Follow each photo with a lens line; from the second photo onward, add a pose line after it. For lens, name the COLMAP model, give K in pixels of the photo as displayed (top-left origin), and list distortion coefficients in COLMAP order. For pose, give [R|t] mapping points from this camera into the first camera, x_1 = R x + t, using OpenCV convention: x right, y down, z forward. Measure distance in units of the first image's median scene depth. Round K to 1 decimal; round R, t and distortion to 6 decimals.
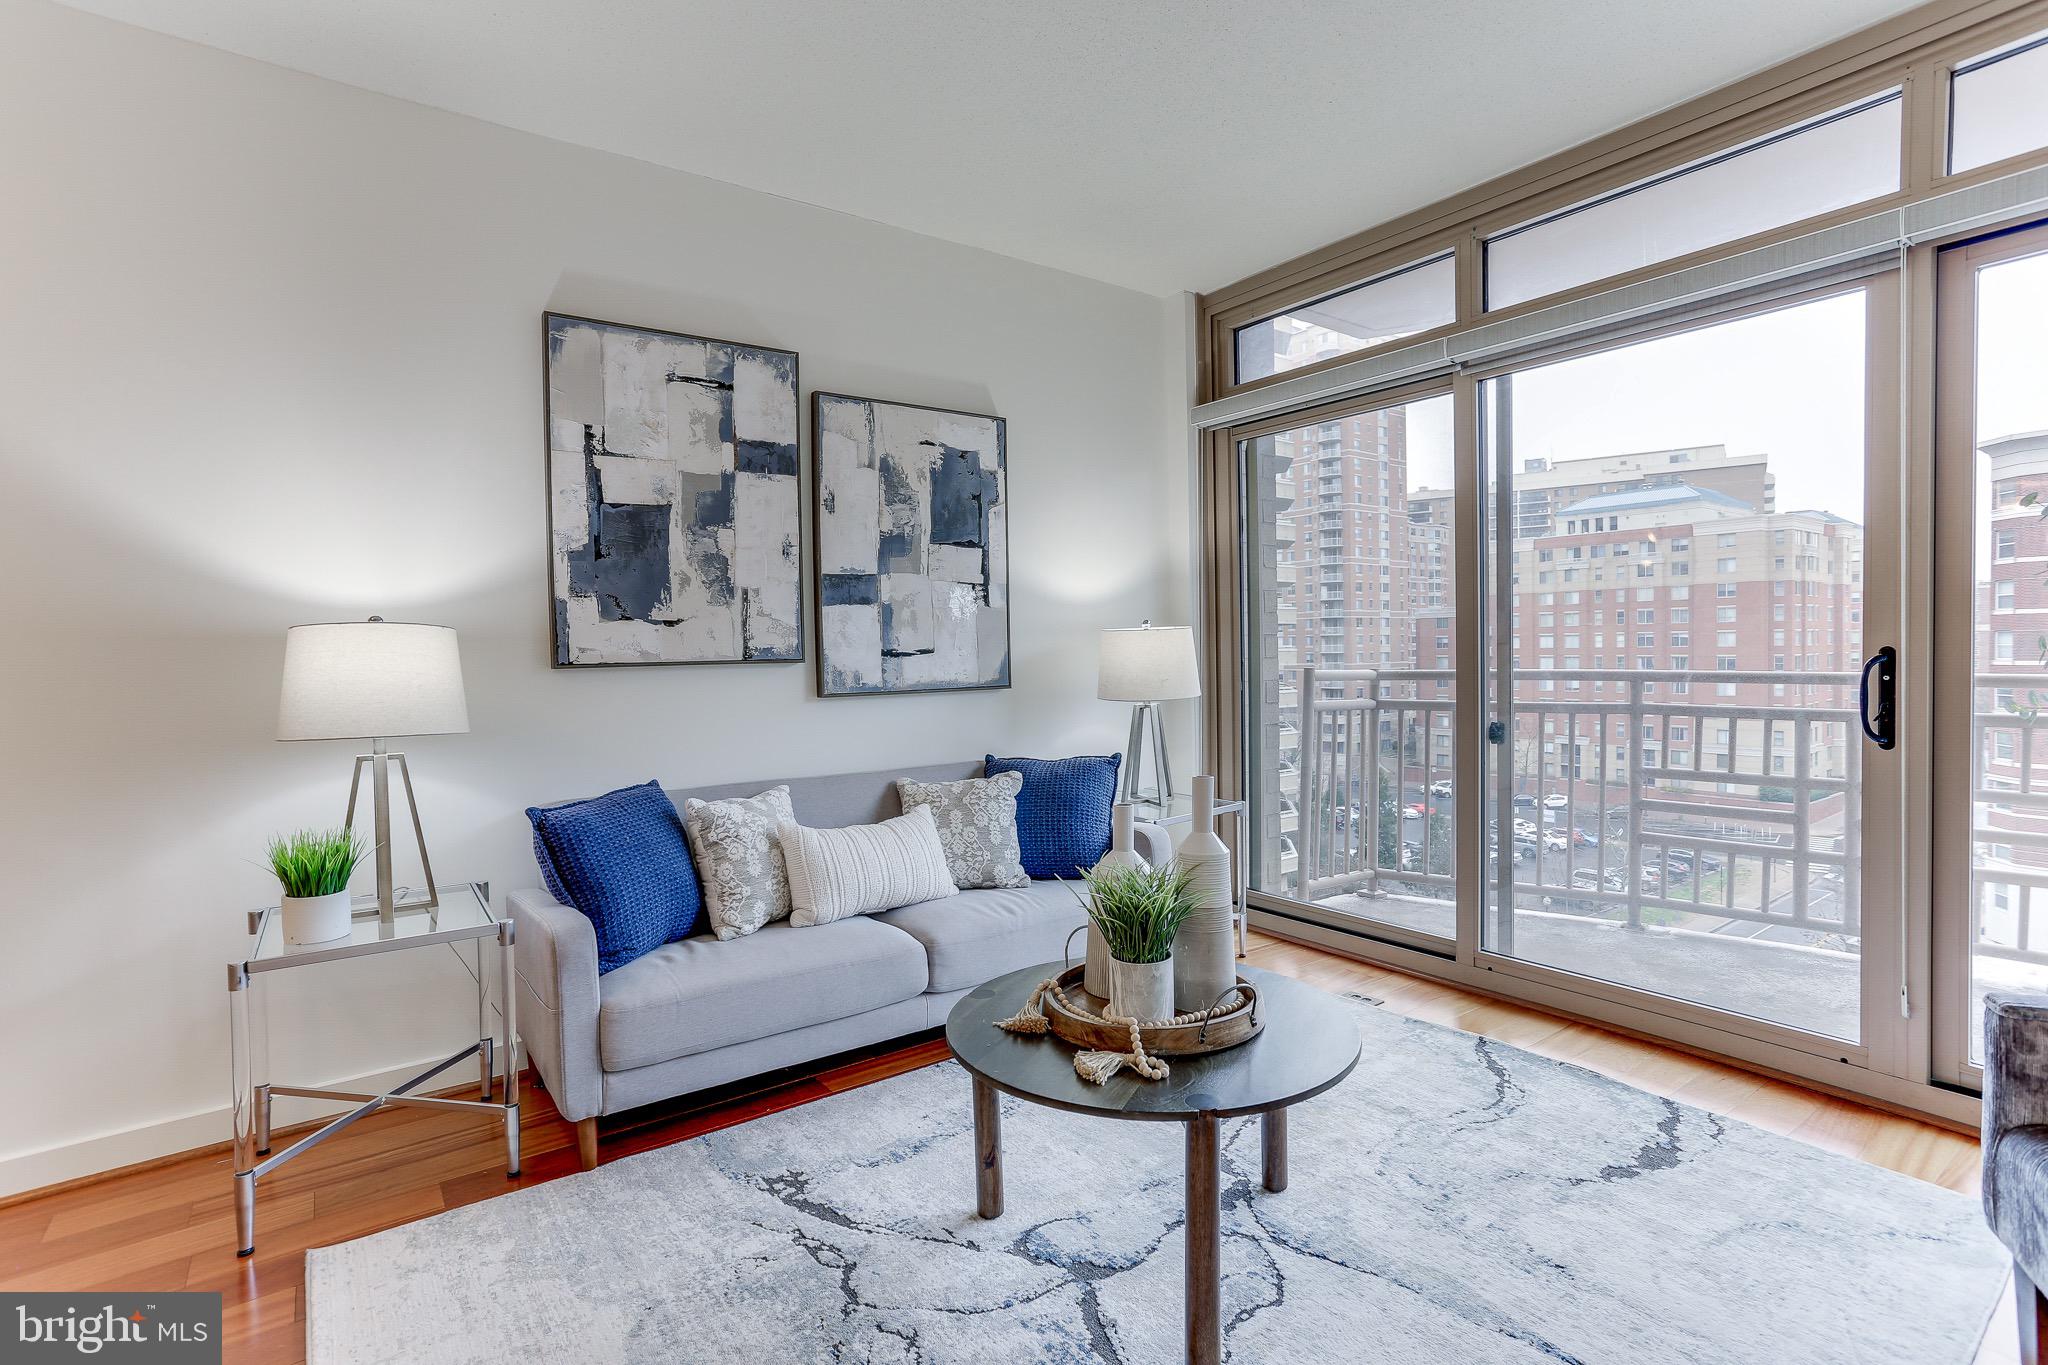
lens RADIAL K [[981.7, 0, 1021.7], [0, 981.7, 674.2], [0, 0, 1]] dist [-0.051989, 0.028063]
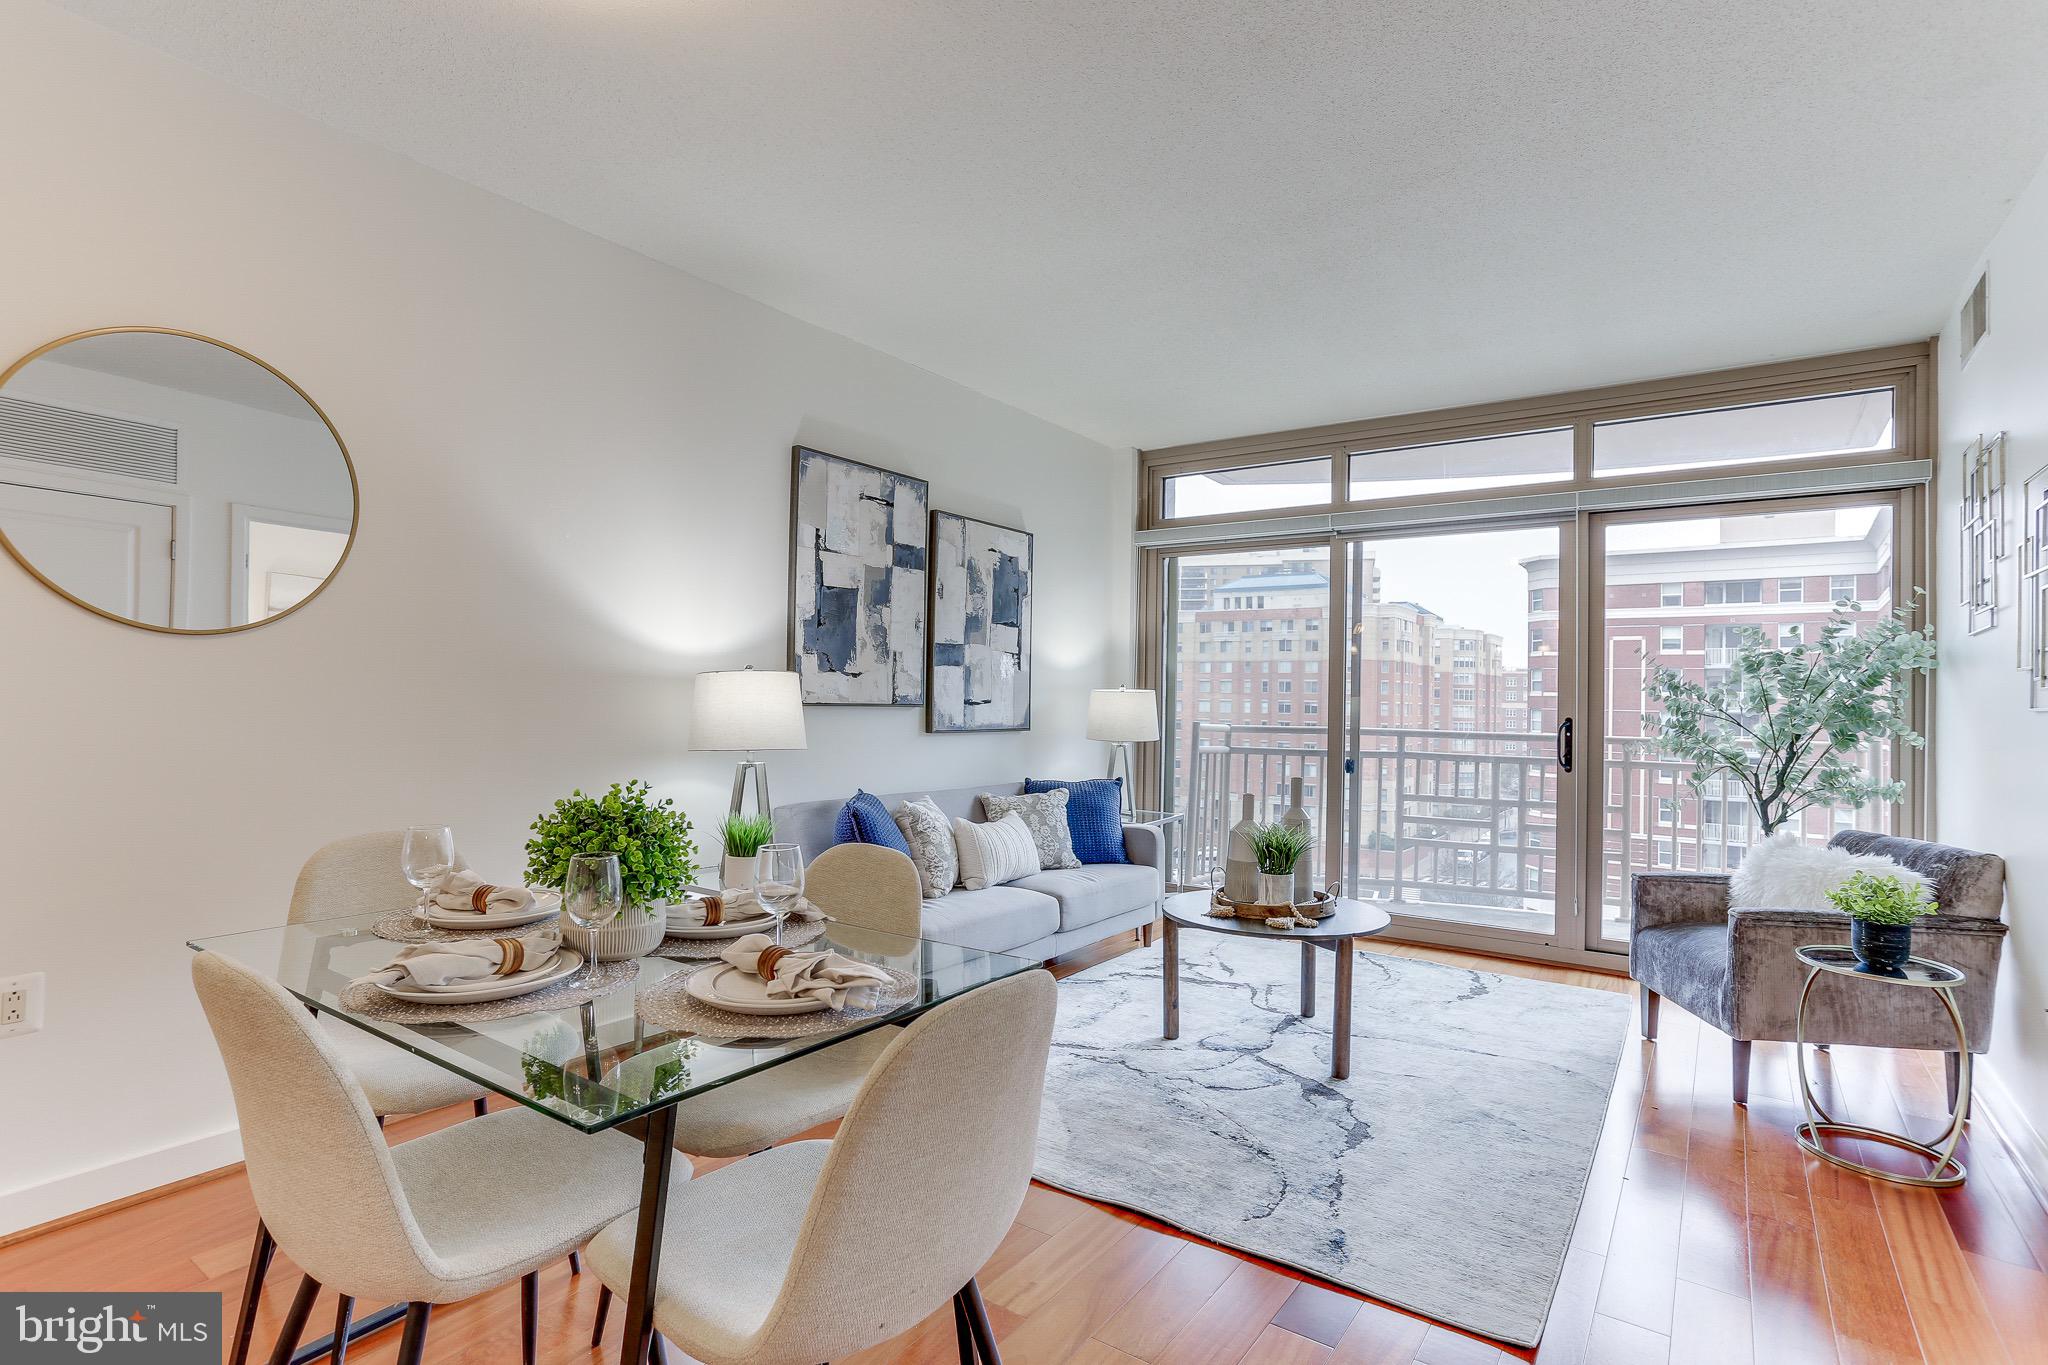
lens RADIAL K [[996.2, 0, 1024.0], [0, 996.2, 682.5], [0, 0, 1]] dist [-0.060649, 0.036119]
pose [[0.948468, 0.040718, 0.314245, -0.503086], [-0.026768, 0.998460, -0.048582, 0.016864], [-0.315739, 0.037666, 0.948098, -0.343589]]
